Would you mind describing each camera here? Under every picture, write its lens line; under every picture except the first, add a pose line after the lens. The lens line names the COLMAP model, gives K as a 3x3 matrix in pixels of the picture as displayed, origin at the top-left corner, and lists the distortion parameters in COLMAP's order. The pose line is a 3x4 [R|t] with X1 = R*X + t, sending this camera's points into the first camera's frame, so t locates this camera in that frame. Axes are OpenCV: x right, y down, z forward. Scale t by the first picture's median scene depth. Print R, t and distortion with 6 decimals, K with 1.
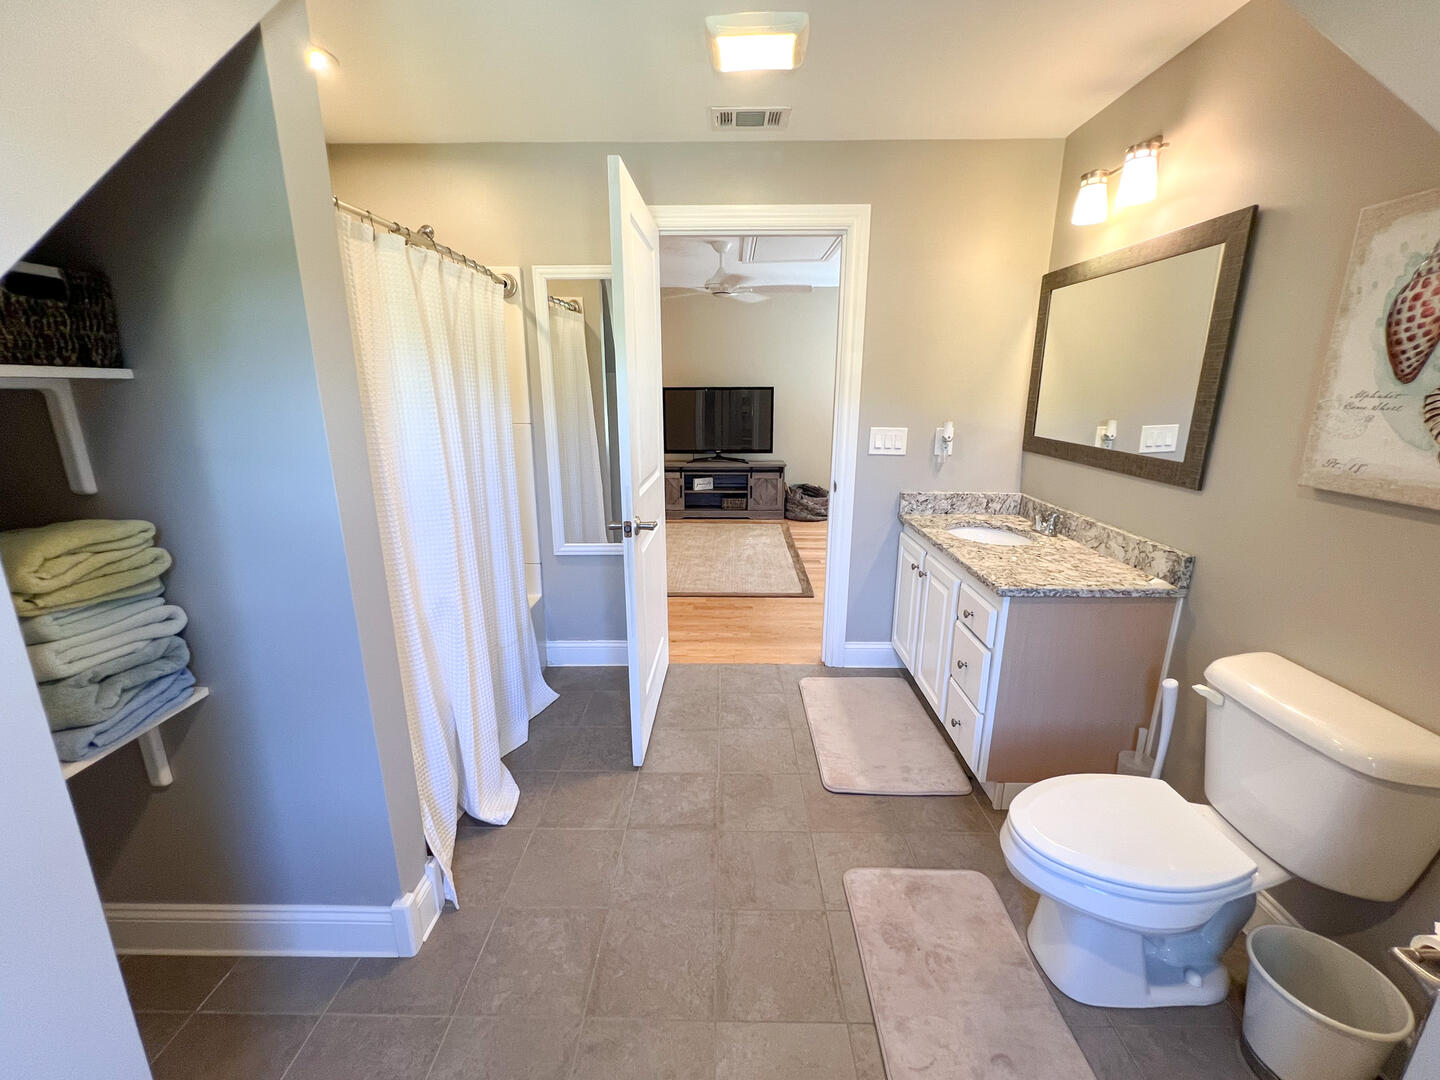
lens RADIAL K [[591.7, 0, 713.9], [0, 591.7, 541.4], [0, 0, 1]] dist [-0.010929, 0.000422]
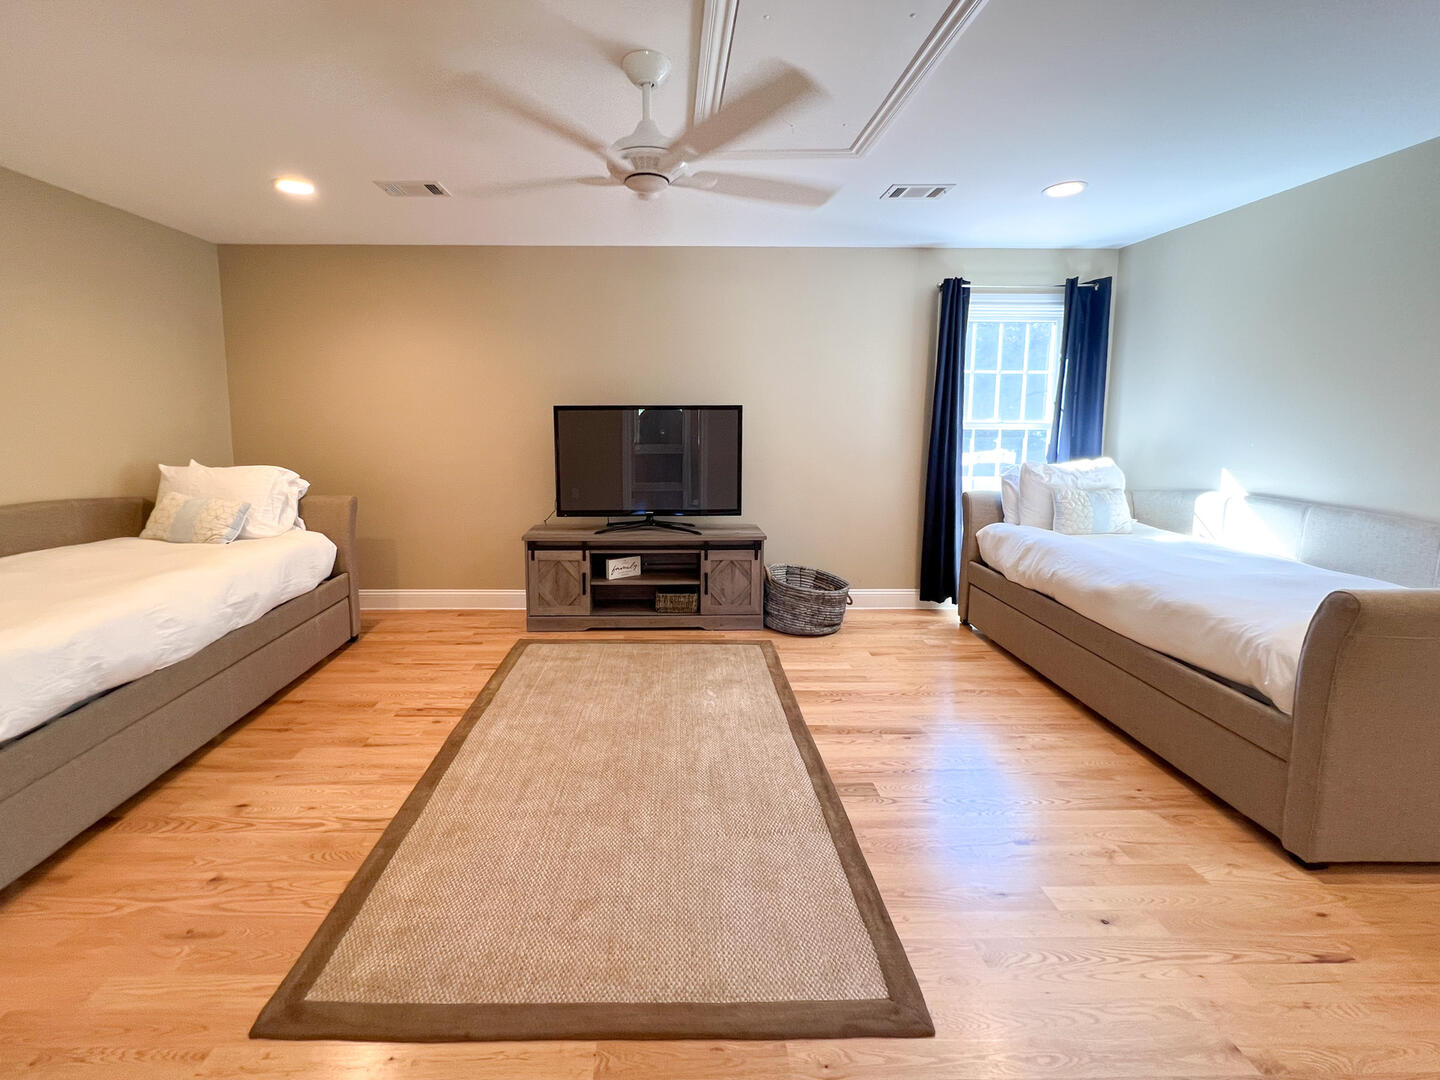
lens RADIAL K [[591.7, 0, 663.6], [0, 591.7, 487.9], [0, 0, 1]] dist [-0.010929, 0.000422]
pose [[0.999801, -0.002294, 0.019801, 0.023818], [0.004831, 0.991625, -0.129061, -0.232968], [-0.019339, 0.129131, 0.991439, 0.957647]]
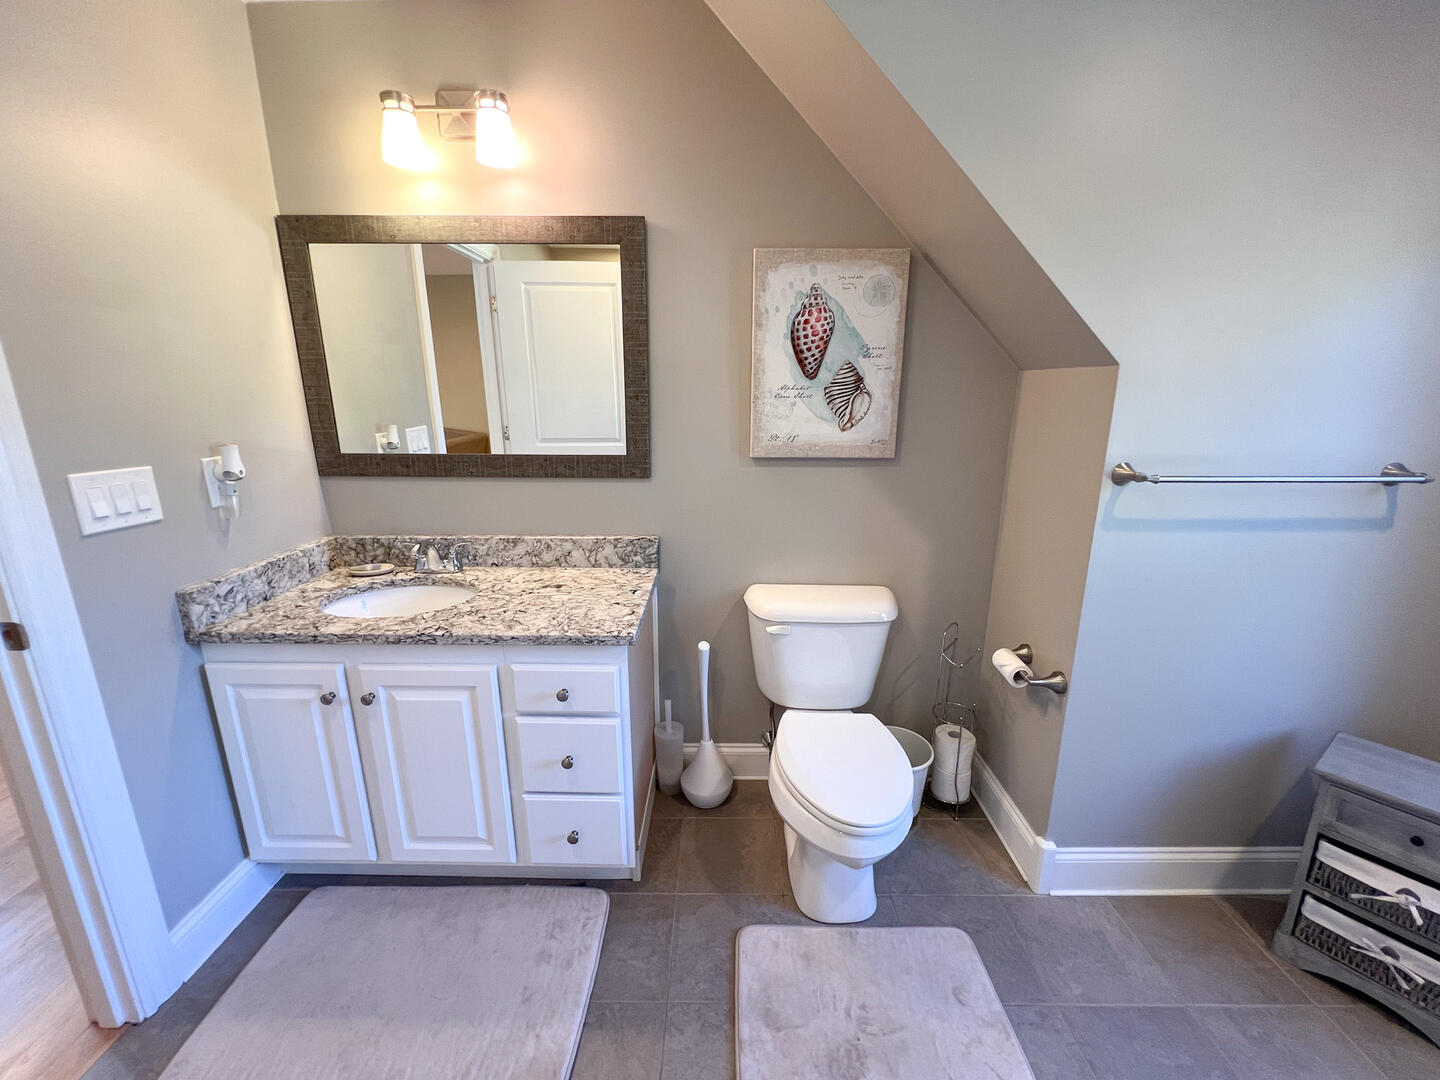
lens RADIAL K [[582.6, 0, 723.5], [0, 582.6, 536.6], [0, 0, 1]] dist [-0.003265, 0.000822]
pose [[-0.008128, -0.243243, 0.969931, -0.156784], [0.254880, 0.937422, 0.237226, -0.128911], [-0.966939, 0.249144, 0.054379, 0.522612]]
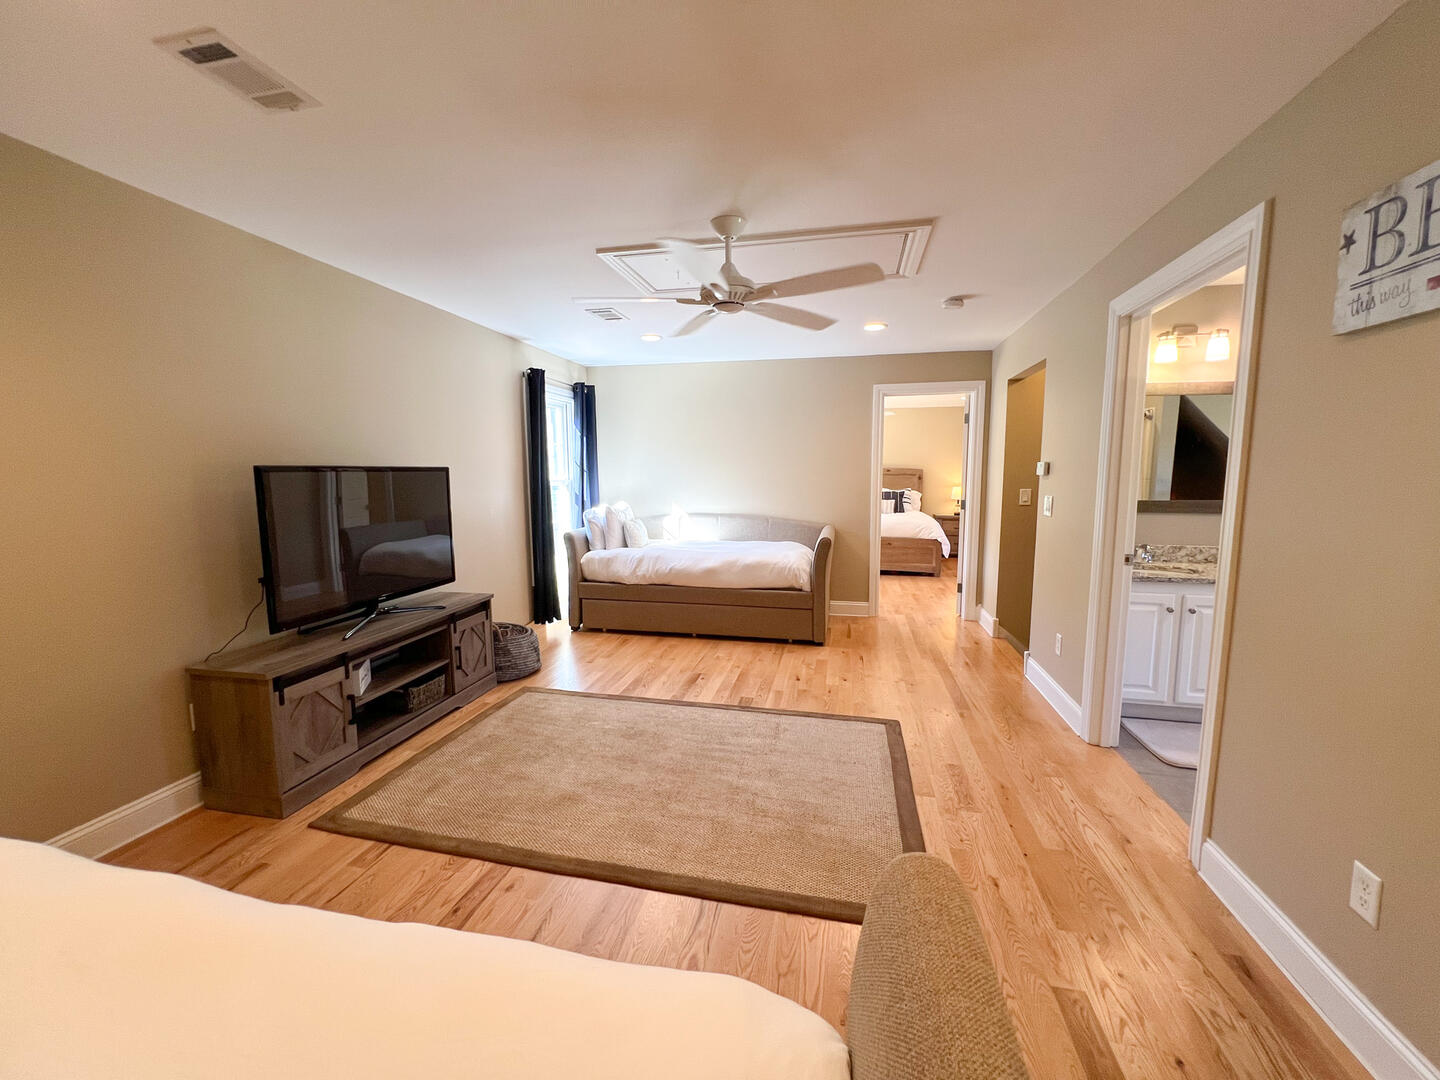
lens RADIAL K [[591.7, 0, 707.8], [0, 591.7, 533.7], [0, 0, 1]] dist [-0.010929, 0.000422]
pose [[0.204340, -0.101794, 0.973593, -0.918453], [0.252334, 0.966445, 0.048086, -0.369058], [-0.945819, 0.235845, 0.223169, 1.470608]]
